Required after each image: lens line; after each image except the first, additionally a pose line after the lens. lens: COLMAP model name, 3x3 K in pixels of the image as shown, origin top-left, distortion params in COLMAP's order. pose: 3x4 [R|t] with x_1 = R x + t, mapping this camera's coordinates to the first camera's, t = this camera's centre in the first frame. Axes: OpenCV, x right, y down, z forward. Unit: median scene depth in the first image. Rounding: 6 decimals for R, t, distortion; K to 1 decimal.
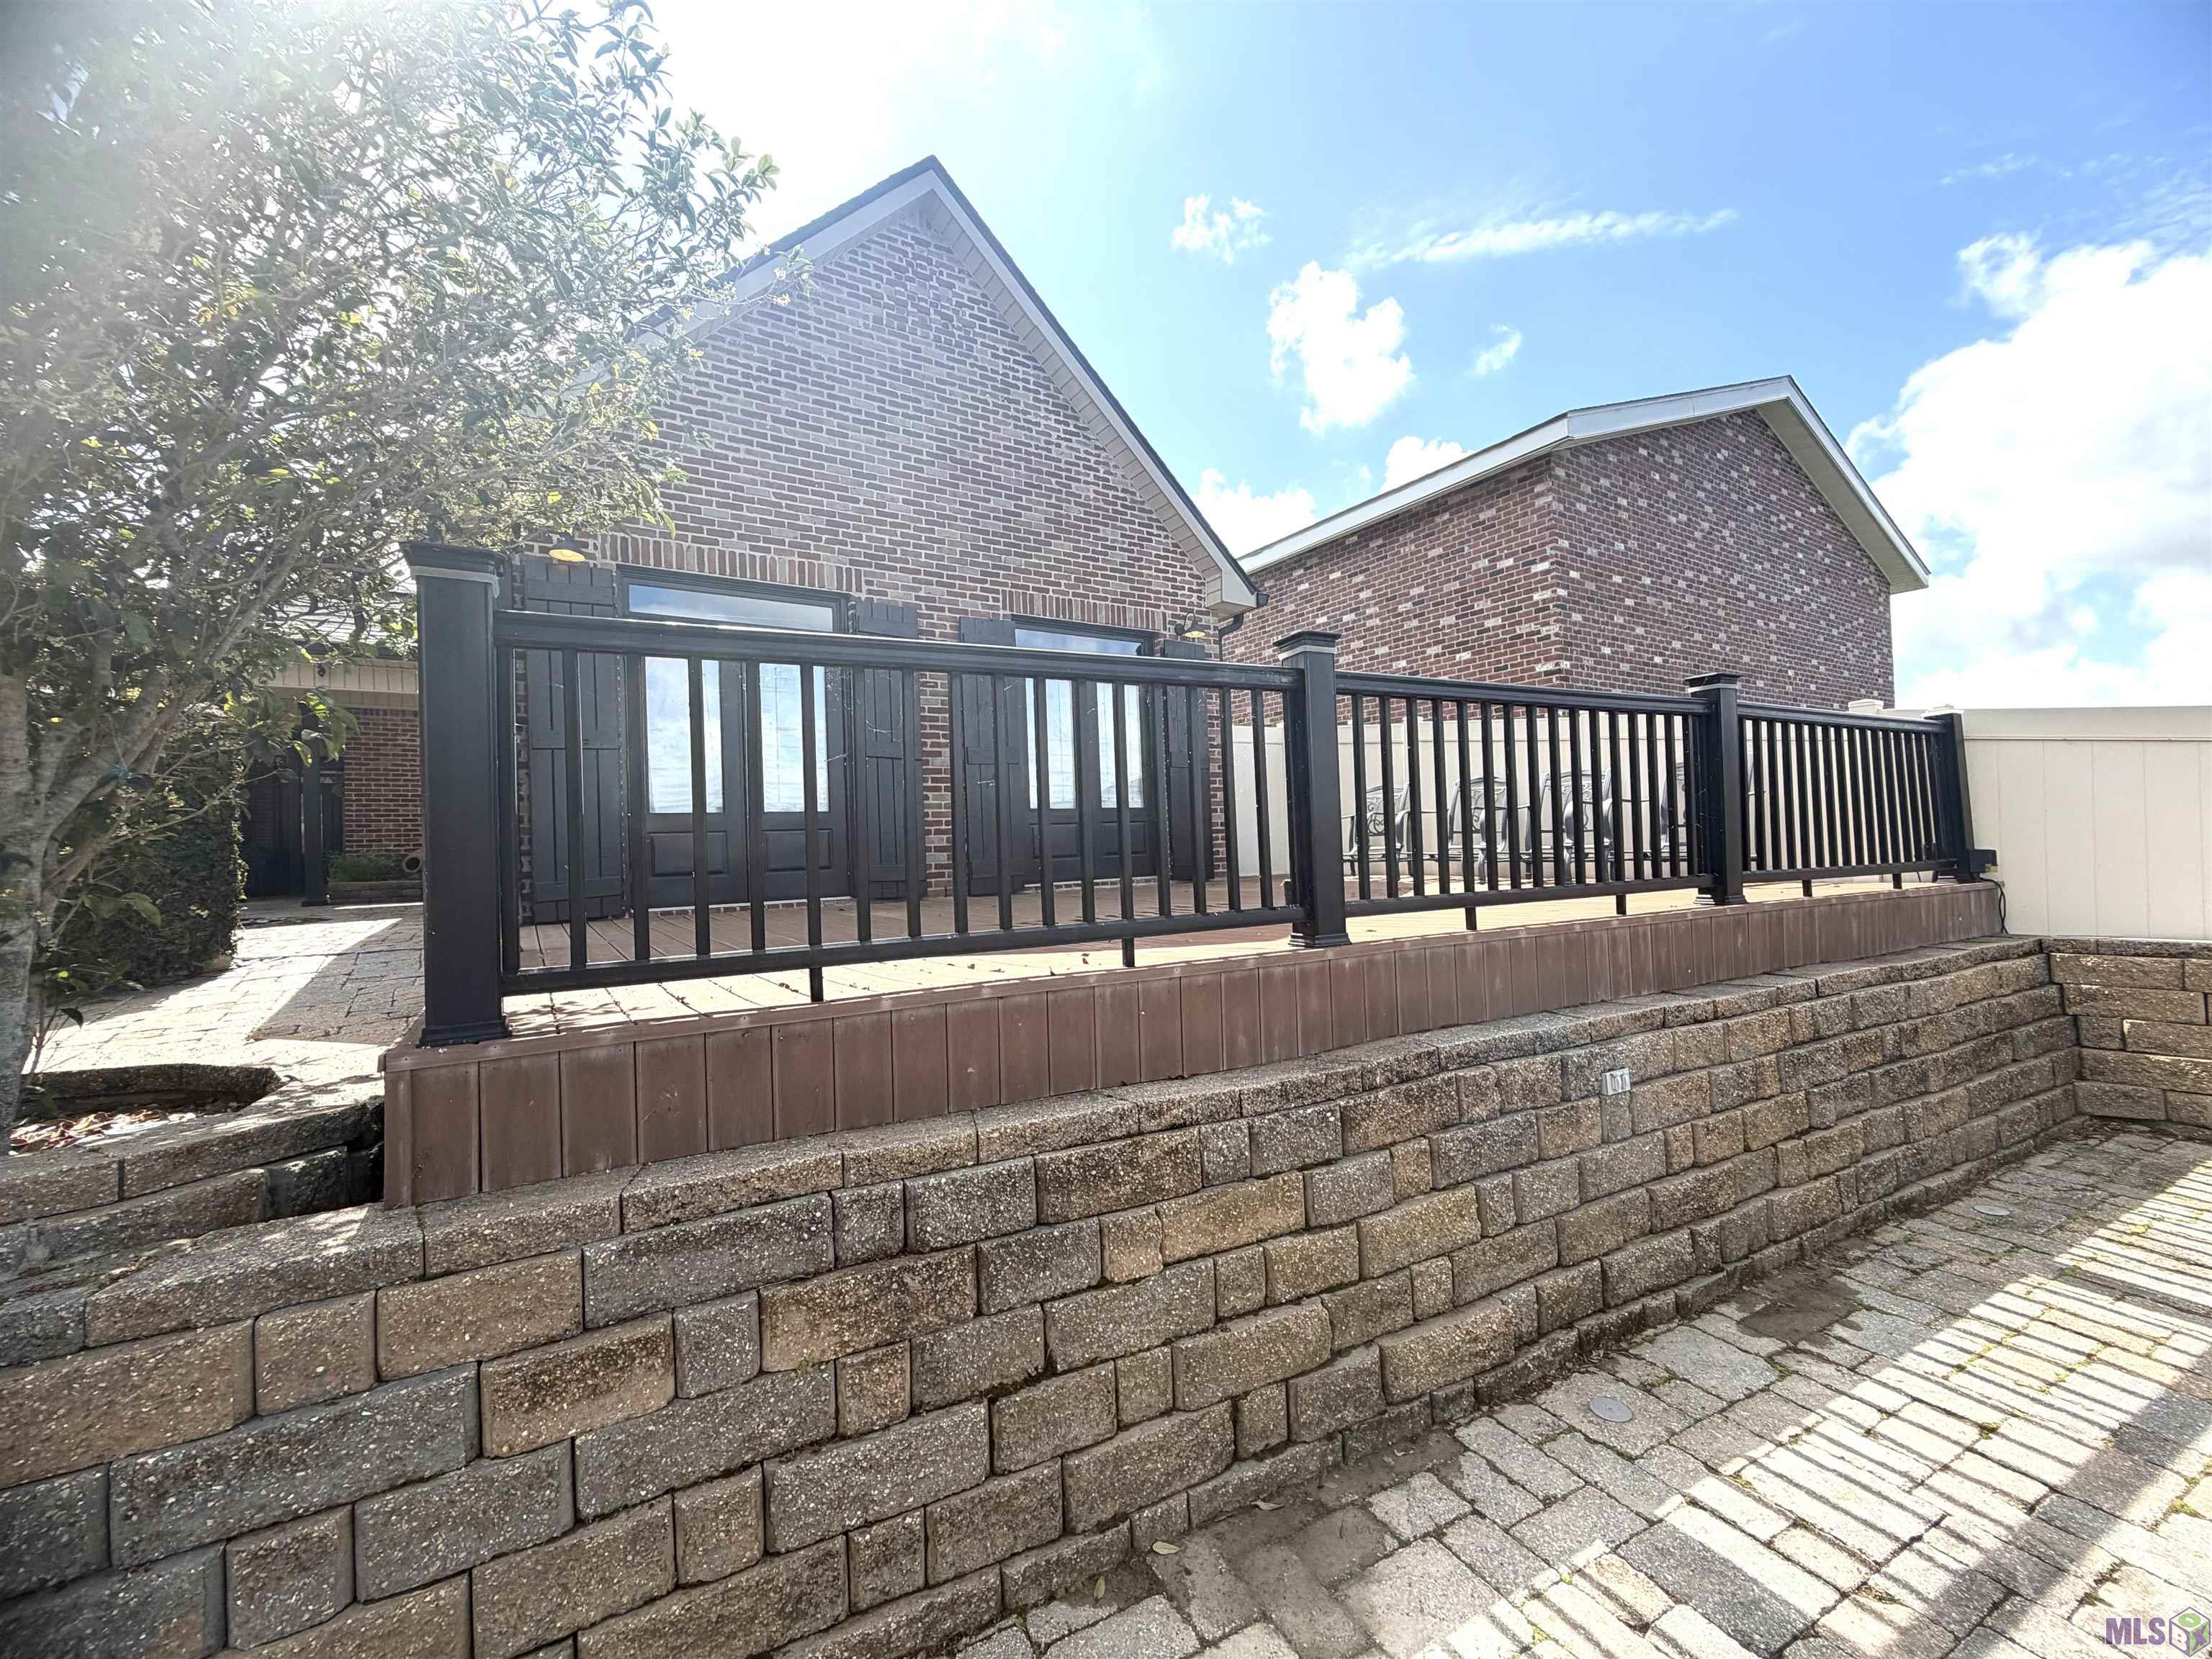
lens RADIAL K [[882.3, 0, 1098.4], [0, 882.3, 832.1], [0, 0, 1]] dist [-0.000601, 0.000007]
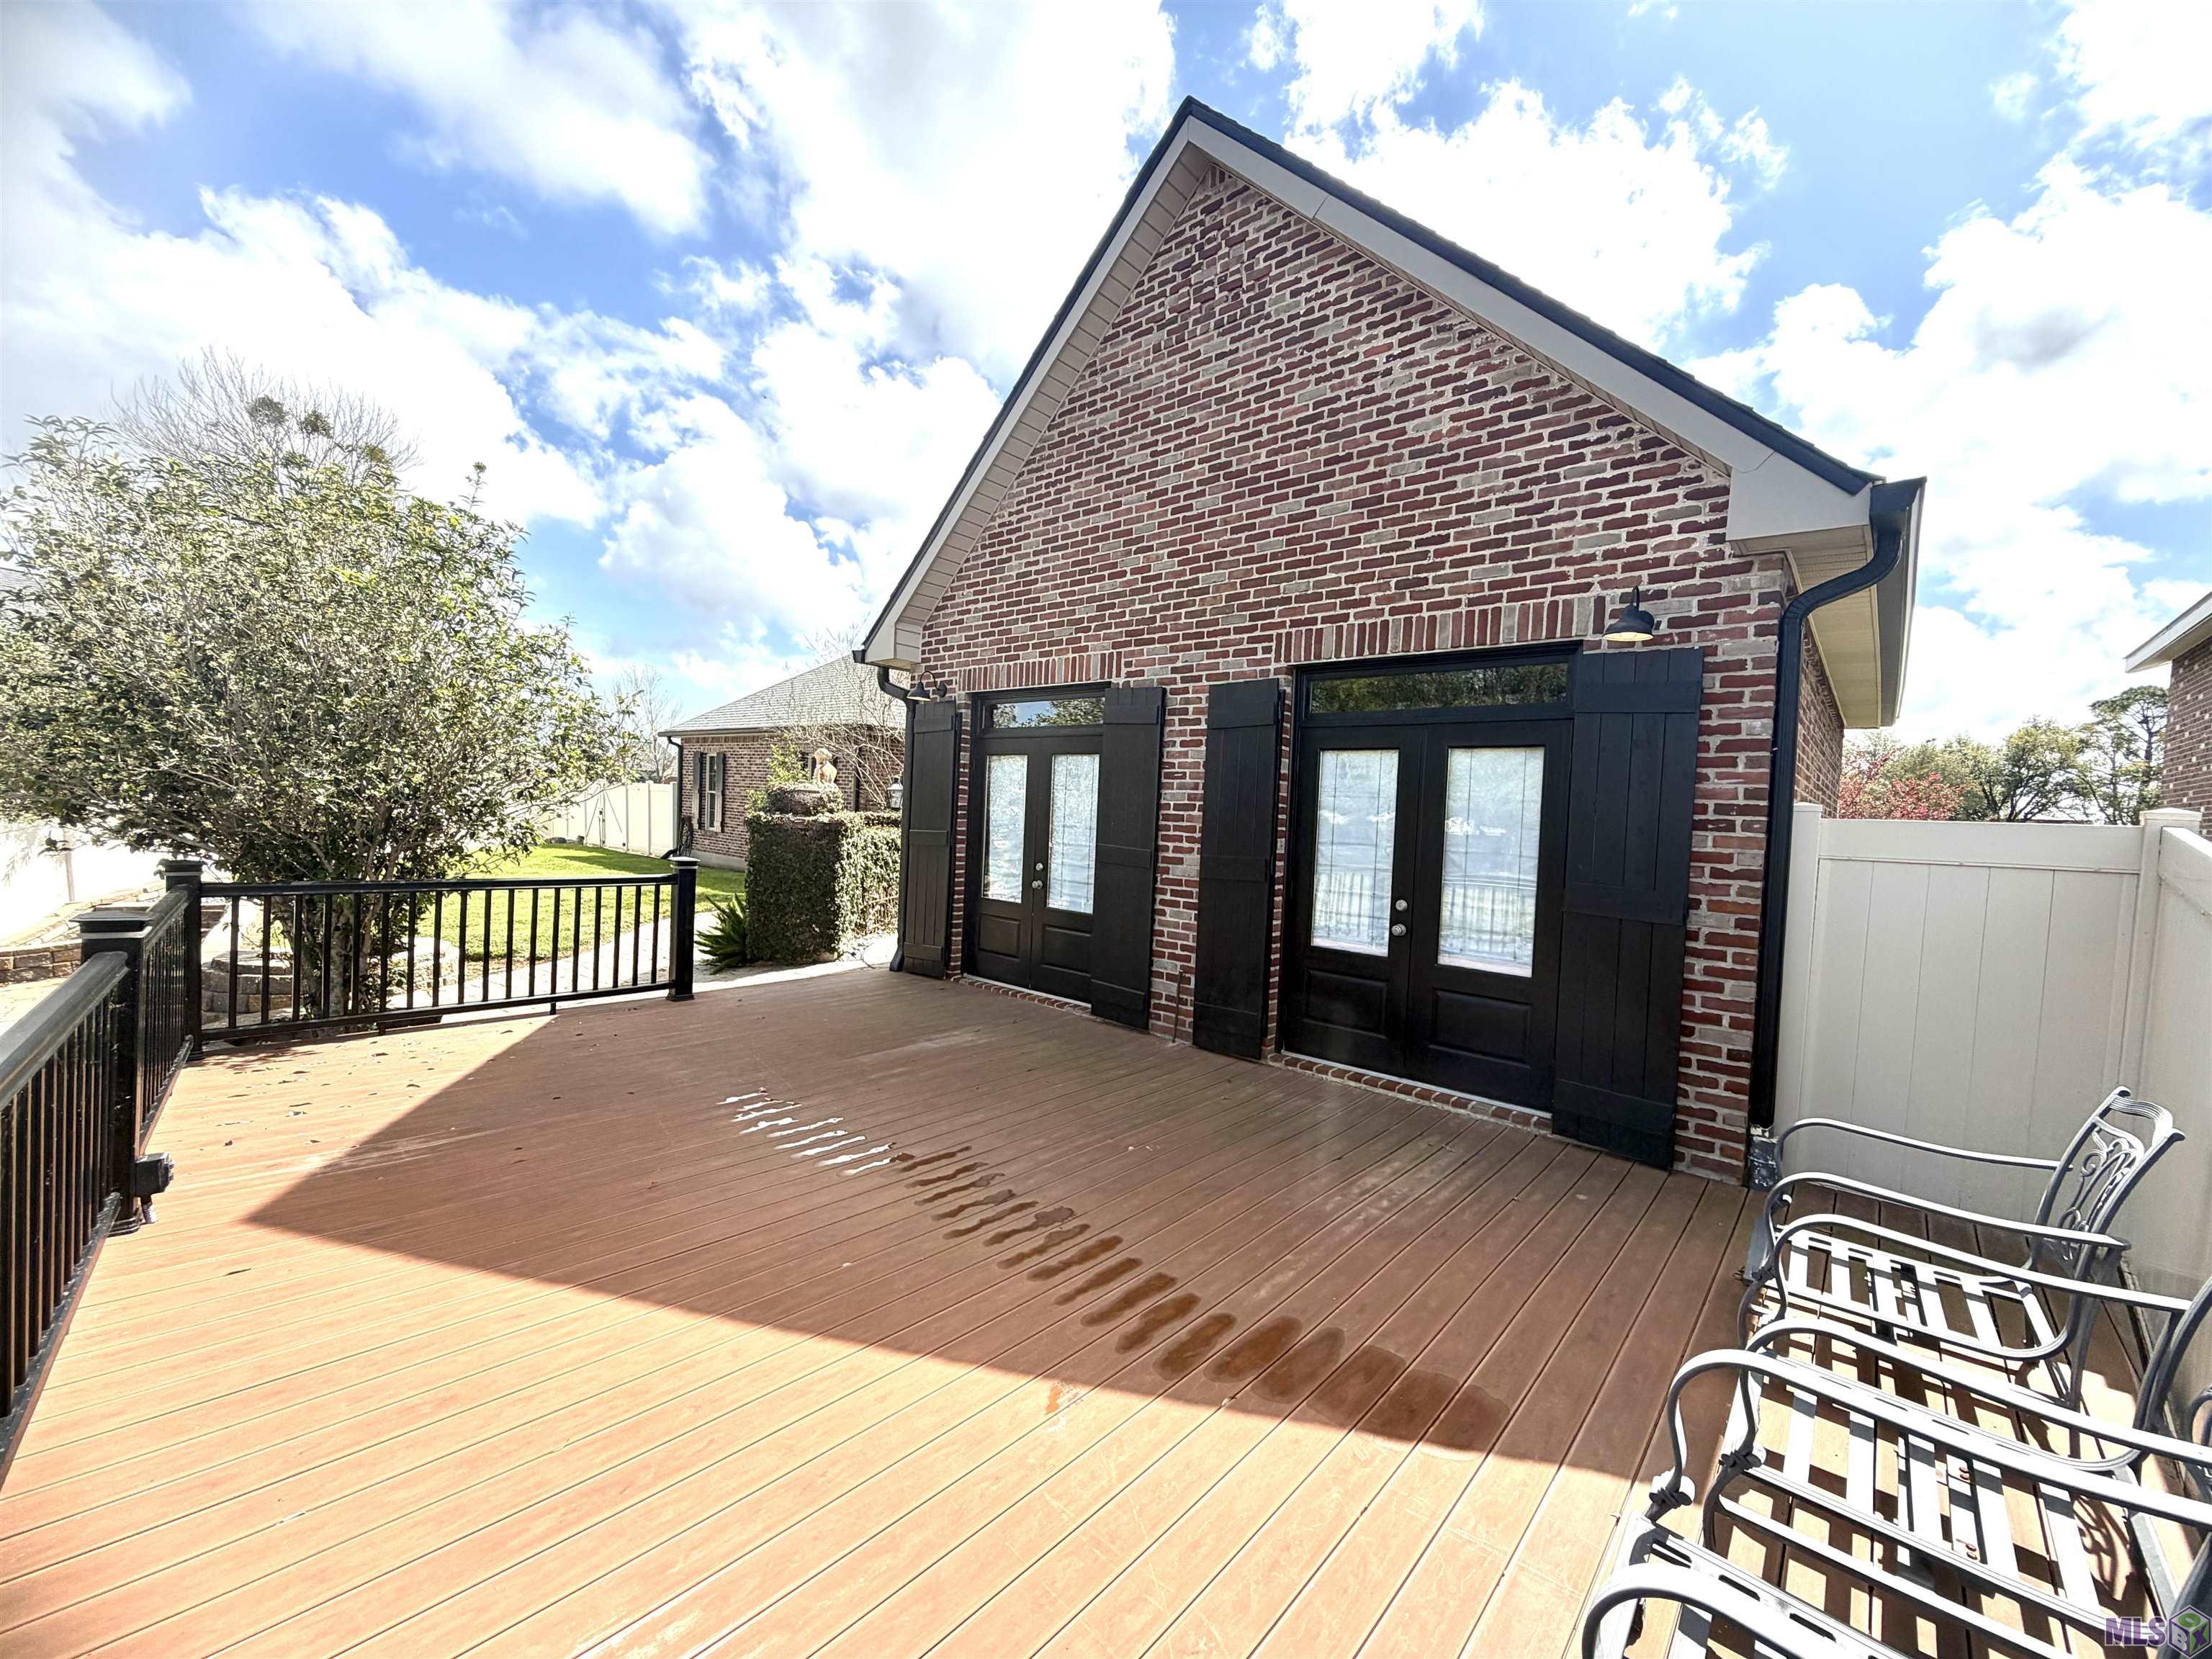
lens RADIAL K [[882.3, 0, 1098.4], [0, 882.3, 832.1], [0, 0, 1]] dist [-0.000601, 0.000007]
pose [[0.257479, 0.075141, -0.963358, 0.558943], [-0.037262, 0.997002, 0.067806, -0.162176], [0.965565, 0.018438, 0.259507, 0.695821]]
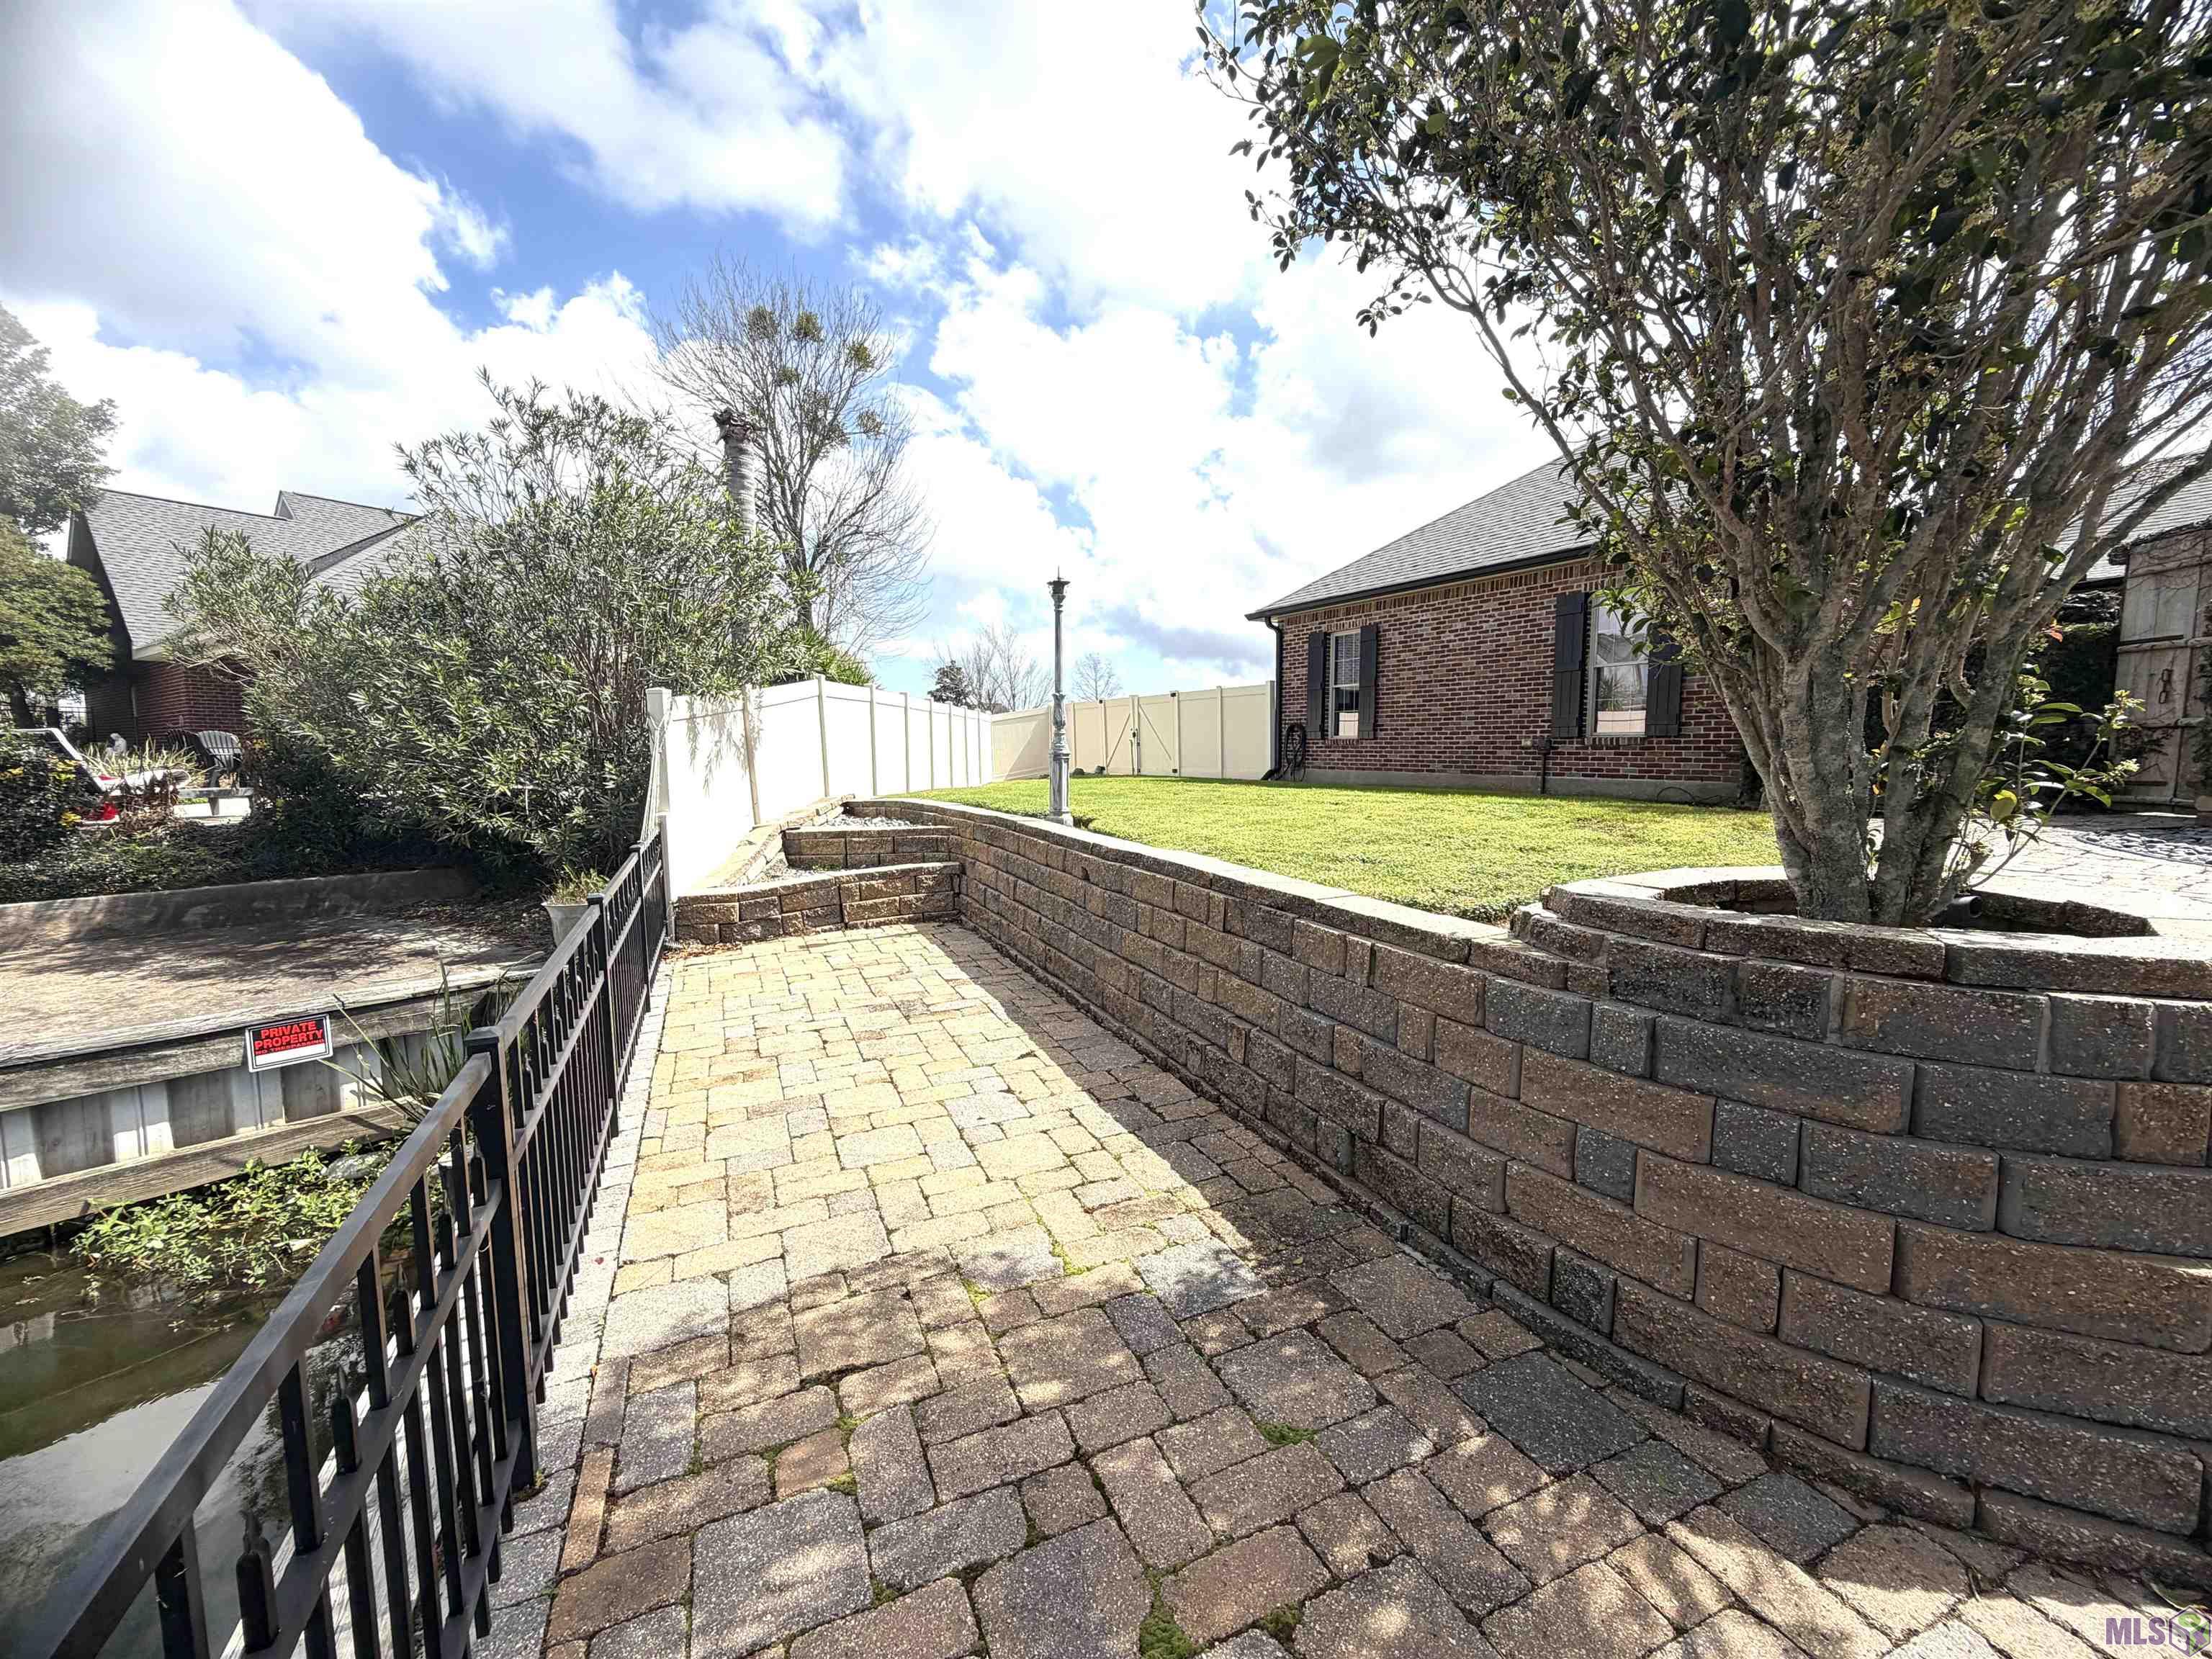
lens RADIAL K [[882.3, 0, 1098.4], [0, 882.3, 832.1], [0, 0, 1]] dist [-0.000601, 0.000007]
pose [[-0.053179, 0.122893, -0.990994, -0.373220], [0.014349, 0.992390, 0.122296, 0.021944], [0.998482, -0.007716, -0.054538, -0.199013]]
